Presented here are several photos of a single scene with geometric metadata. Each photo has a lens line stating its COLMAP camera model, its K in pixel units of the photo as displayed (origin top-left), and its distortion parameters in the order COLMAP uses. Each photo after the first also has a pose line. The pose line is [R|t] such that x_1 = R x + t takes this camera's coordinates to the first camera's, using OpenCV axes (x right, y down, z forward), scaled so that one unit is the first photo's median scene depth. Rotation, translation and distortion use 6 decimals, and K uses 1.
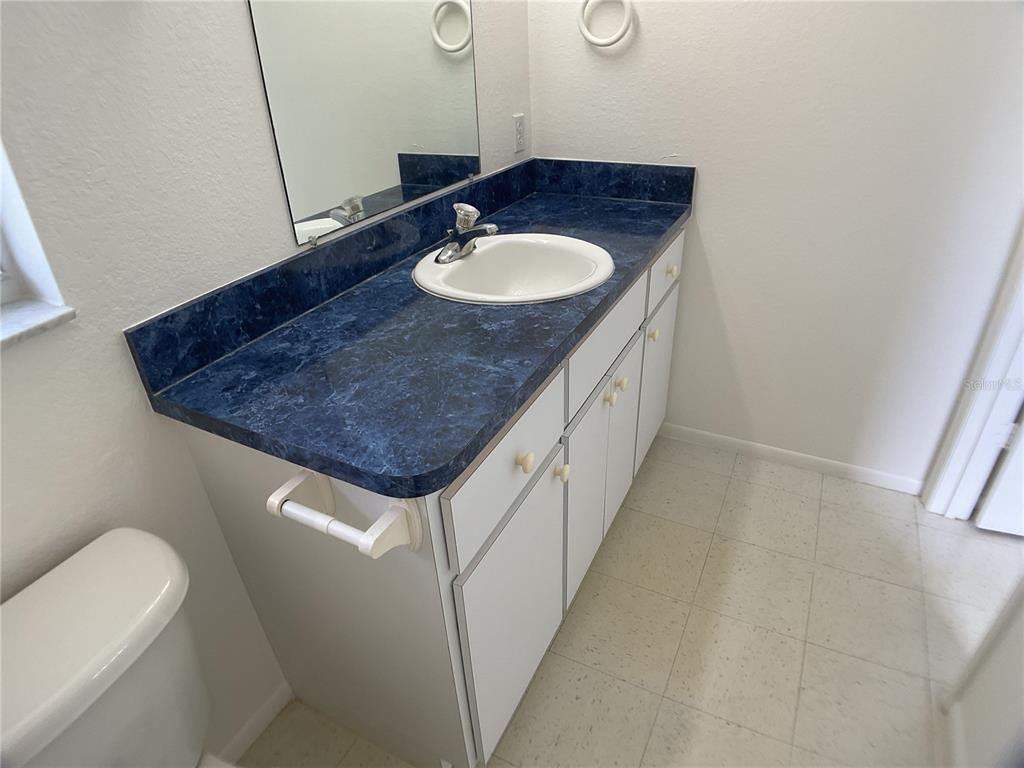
lens RADIAL K [[584.8, 0, 509.7], [0, 584.8, 386.3], [0, 0, 1]] dist [-0.076547, -0.007392]
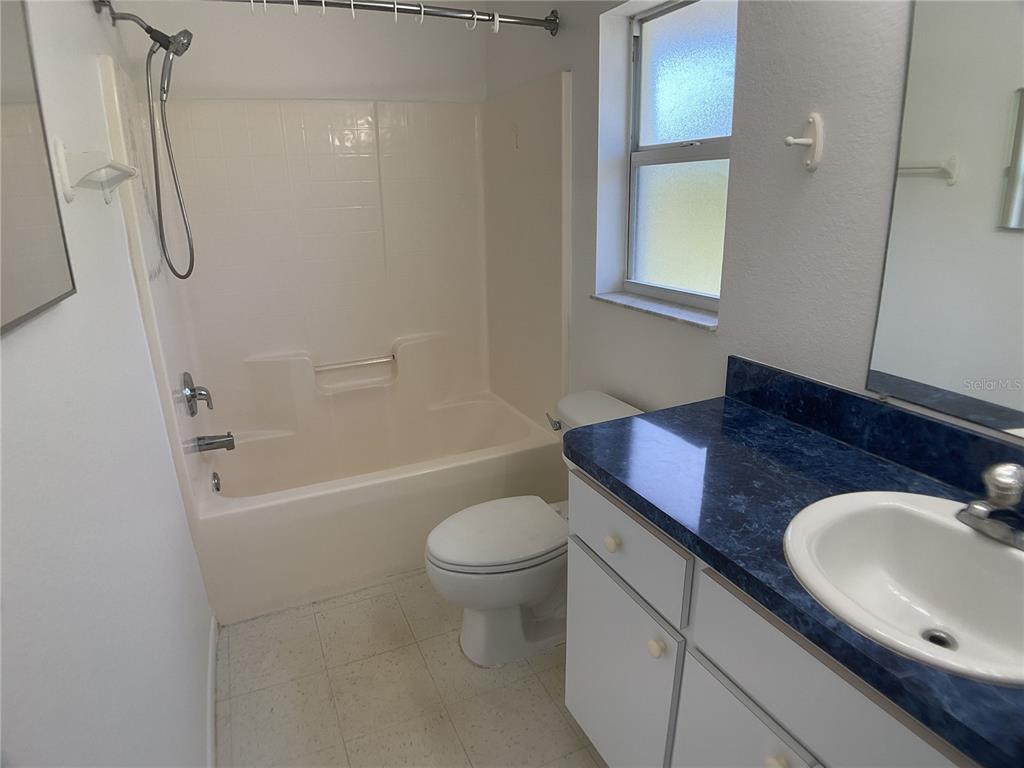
lens RADIAL K [[584.8, 0, 509.7], [0, 584.8, 386.3], [0, 0, 1]] dist [-0.076547, -0.007392]
pose [[-0.611112, 0.304371, -0.730685, 0.763952], [-0.357734, 0.717257, 0.597970, -0.609236], [0.706094, 0.626818, -0.329441, 0.837443]]
